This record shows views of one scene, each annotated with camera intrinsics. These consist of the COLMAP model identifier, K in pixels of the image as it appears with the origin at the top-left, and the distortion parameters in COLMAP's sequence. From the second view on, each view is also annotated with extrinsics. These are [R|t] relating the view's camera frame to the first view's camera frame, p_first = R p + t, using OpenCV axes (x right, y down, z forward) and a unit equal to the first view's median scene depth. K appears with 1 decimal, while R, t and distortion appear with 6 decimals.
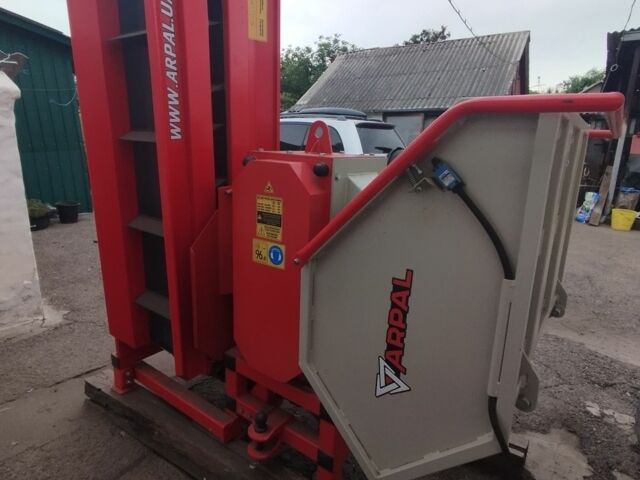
lens RADIAL K [[402.5, 0, 320.3], [0, 402.5, 242.5], [0, 0, 1]] dist [0.002597, 0.000068]
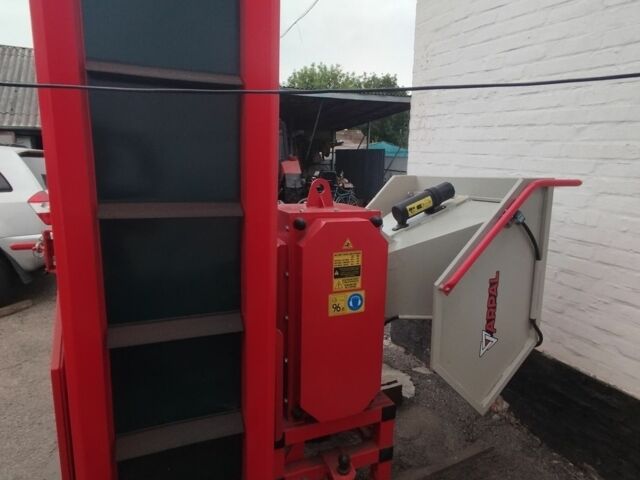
lens RADIAL K [[402.5, 0, 319.8], [0, 402.5, 237.3], [0, 0, 1]] dist [0.002597, 0.000068]
pose [[0.498327, -0.174633, 0.849219, -1.094369], [0.213676, 0.974028, 0.074913, -0.251661], [-0.840246, 0.144126, 0.522700, 0.477752]]
